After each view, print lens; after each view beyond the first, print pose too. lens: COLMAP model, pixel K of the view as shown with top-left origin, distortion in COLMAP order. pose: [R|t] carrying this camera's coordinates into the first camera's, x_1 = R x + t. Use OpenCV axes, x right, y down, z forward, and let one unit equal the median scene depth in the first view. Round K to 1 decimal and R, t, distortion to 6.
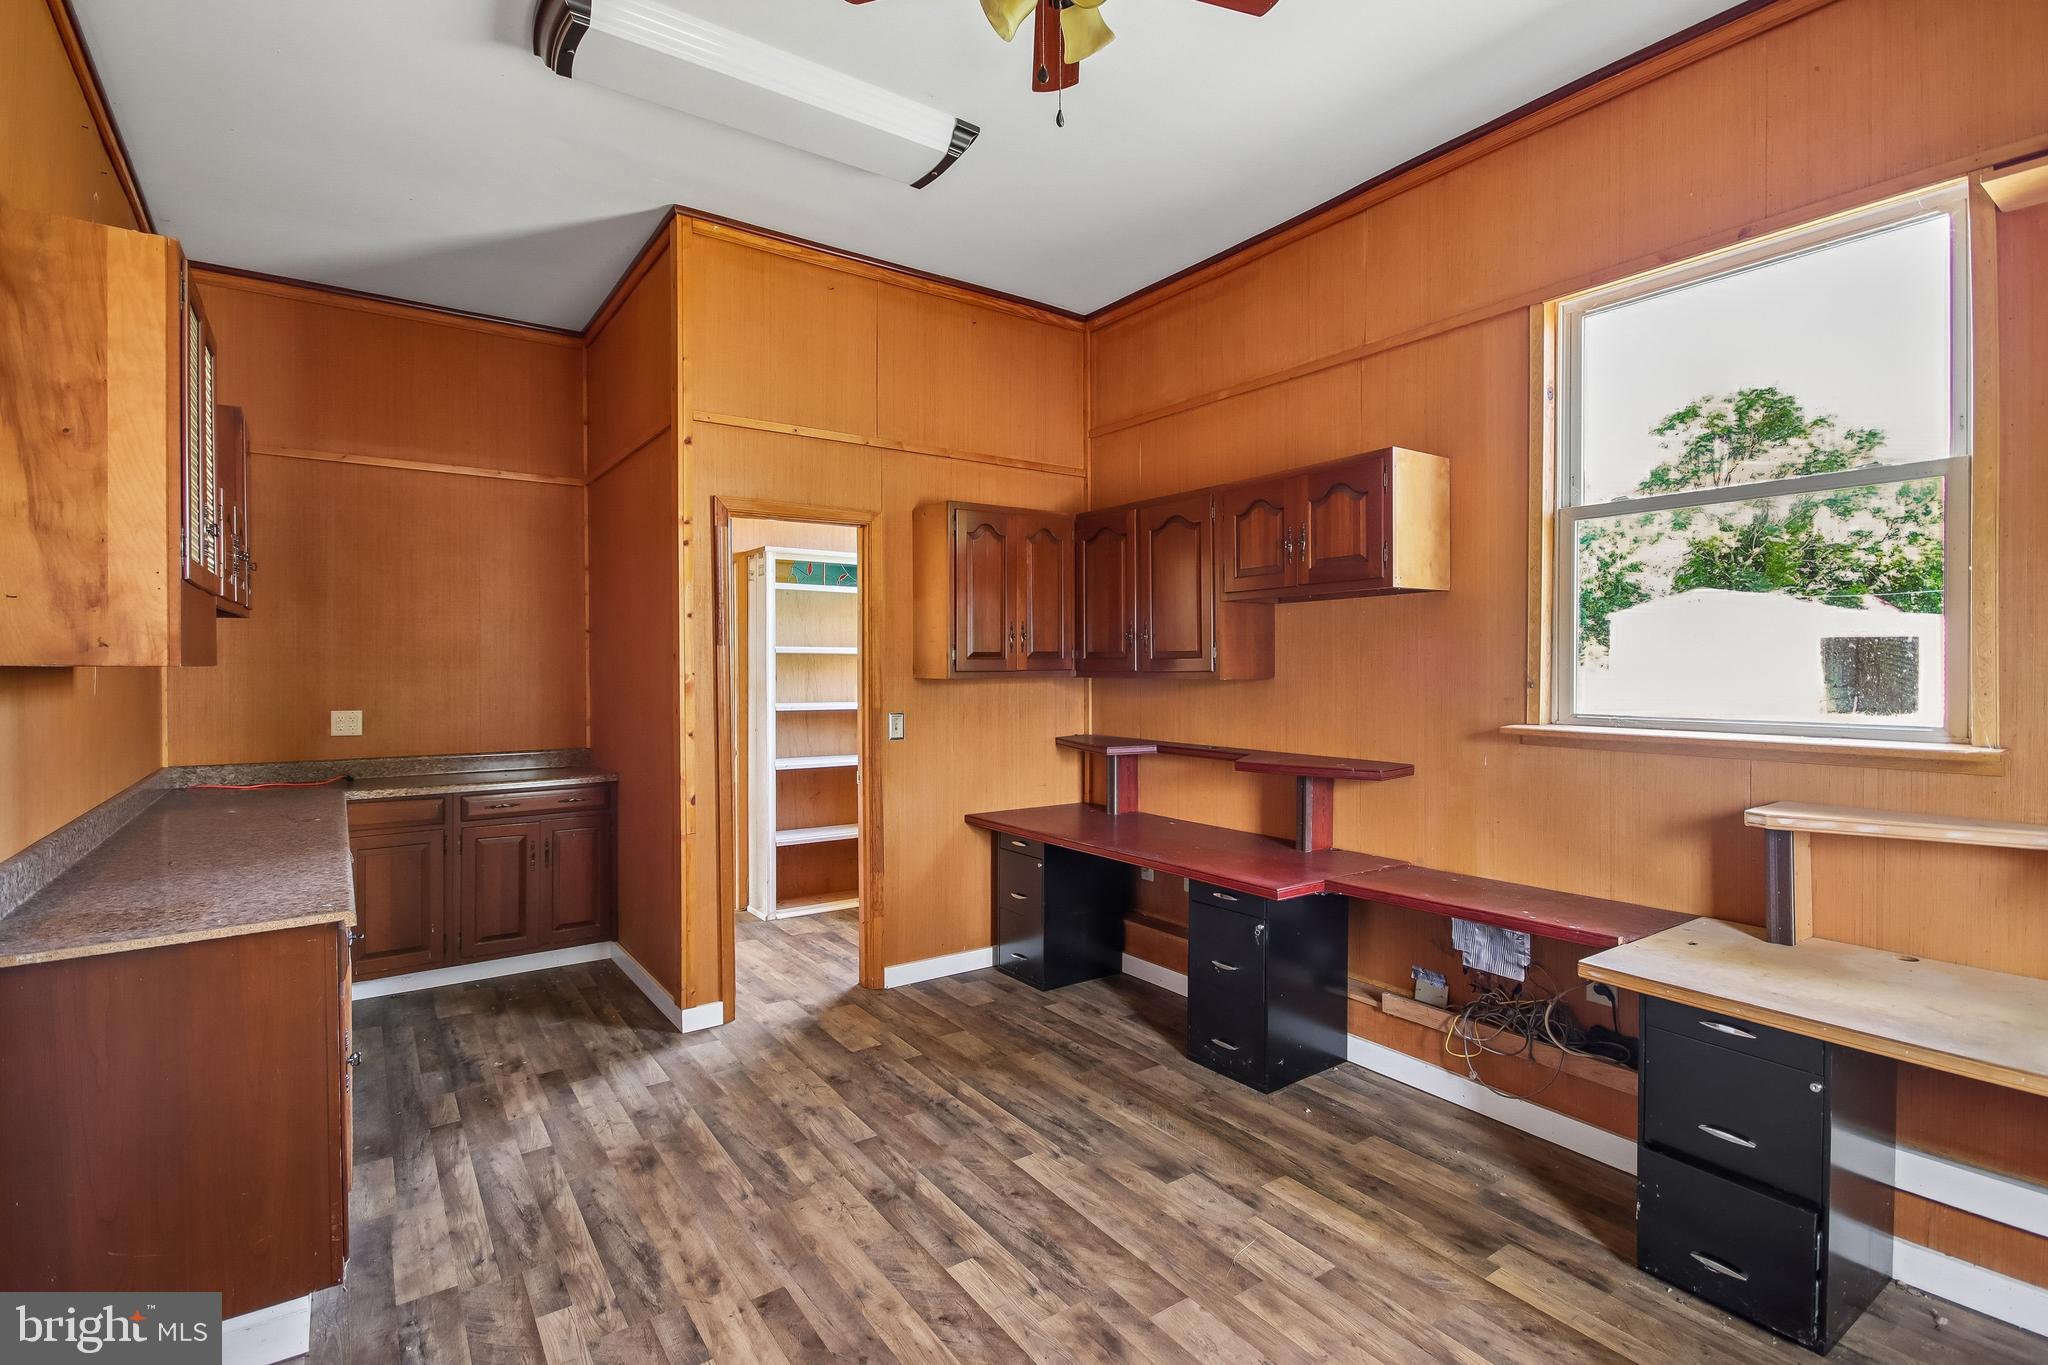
lens RADIAL K [[960.5, 0, 1019.1], [0, 960.5, 684.1], [0, 0, 1]] dist [0.008720, -0.000408]
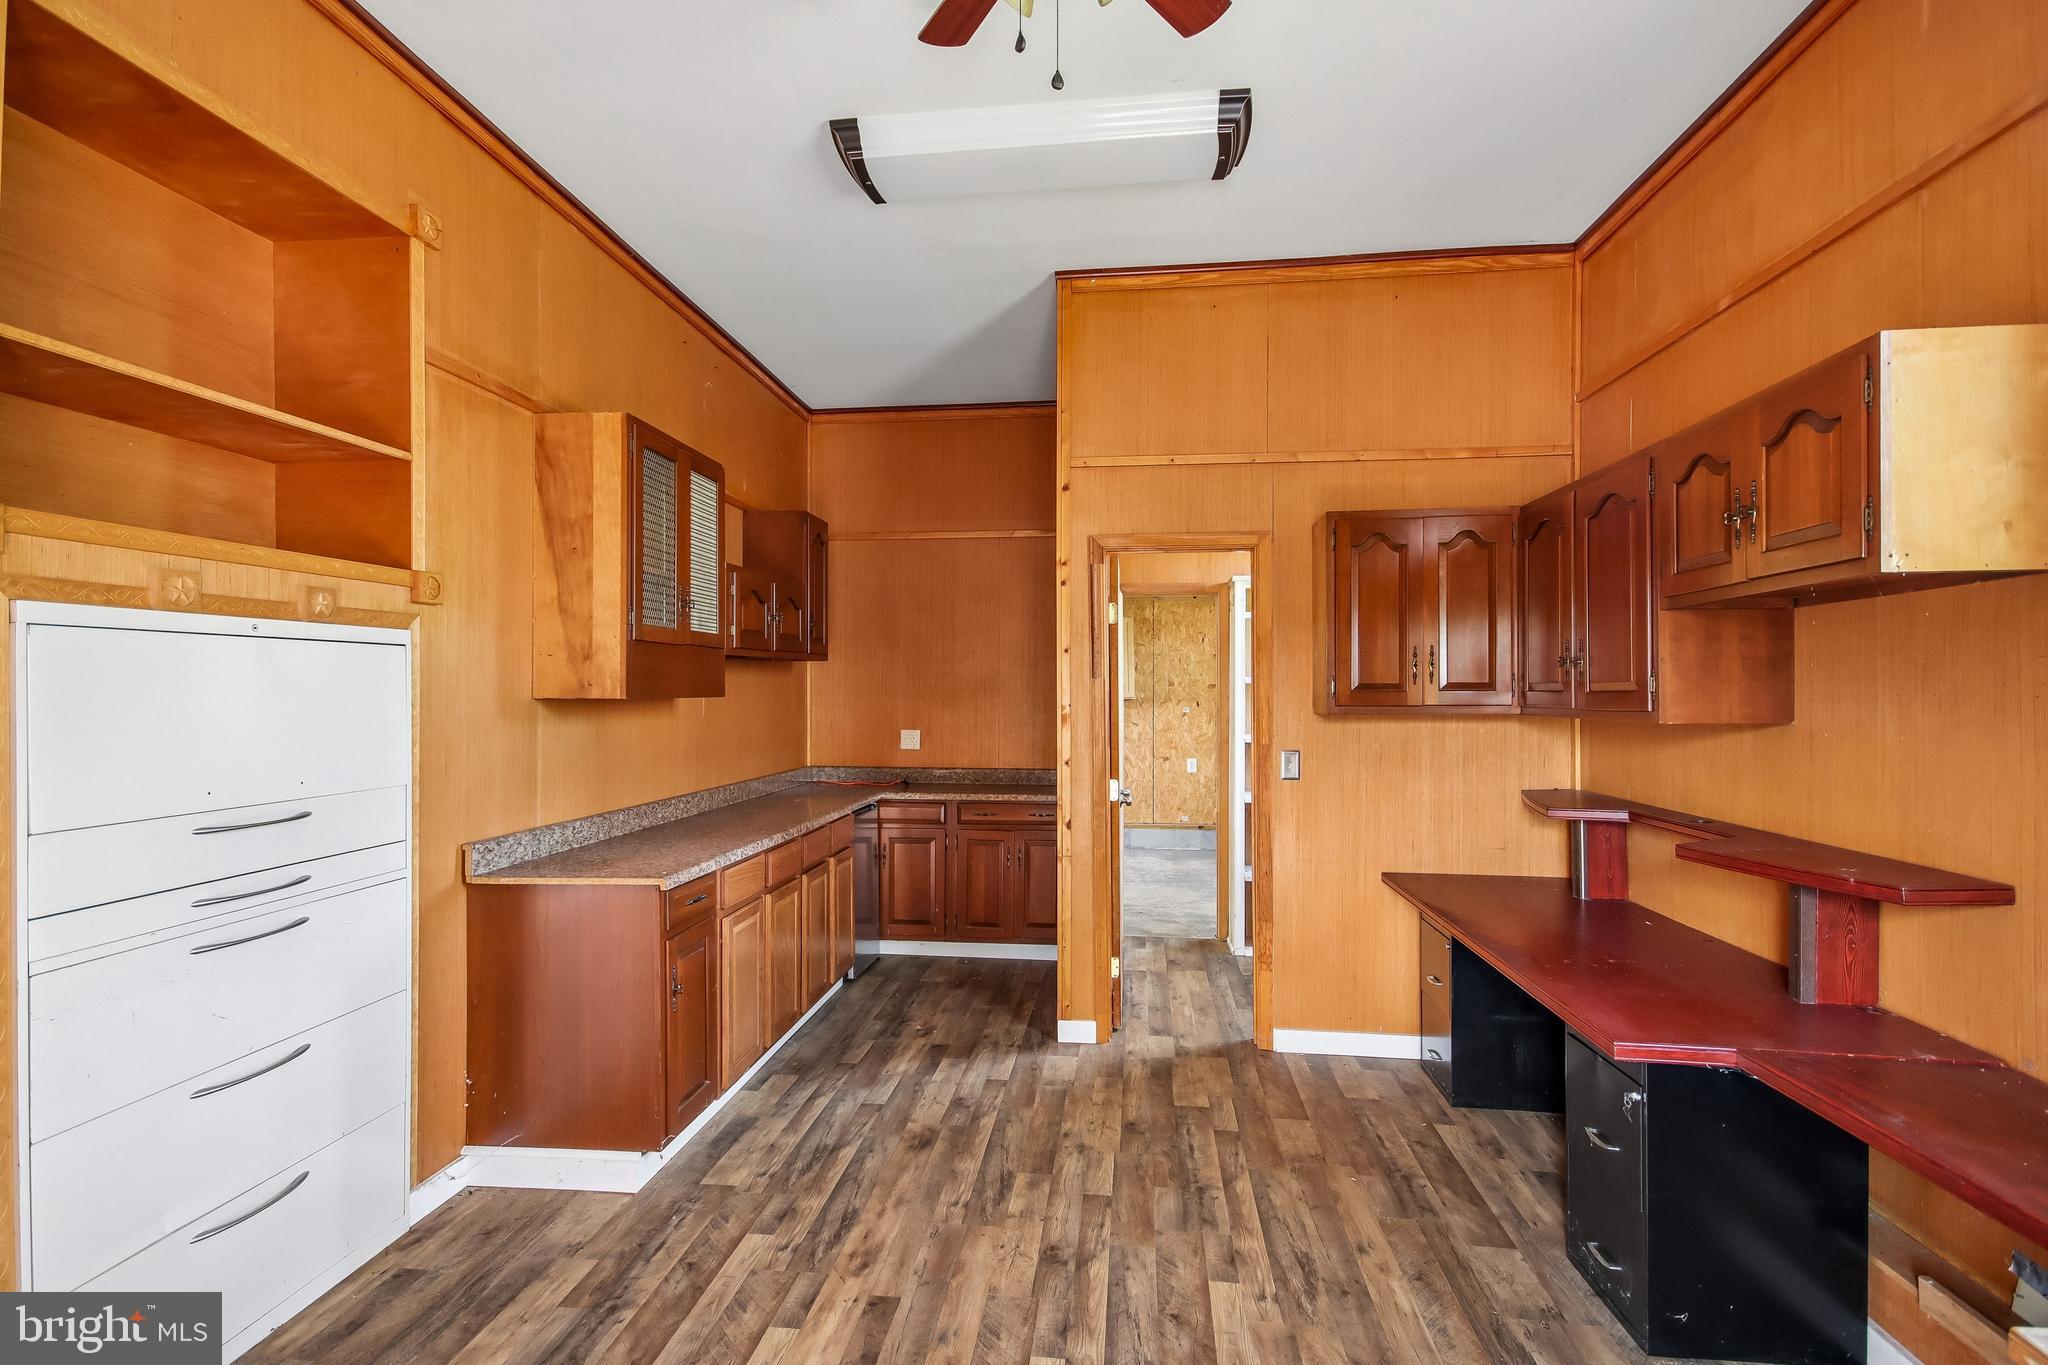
lens RADIAL K [[941.8, 0, 1022.5], [0, 941.8, 698.4], [0, 0, 1]] dist [0.012309, 0.000129]
pose [[0.743759, 0.007272, -0.668409, 0.359418], [-0.015563, 0.999858, -0.006439, -0.012281], [0.668267, 0.015191, 0.743766, 0.213173]]
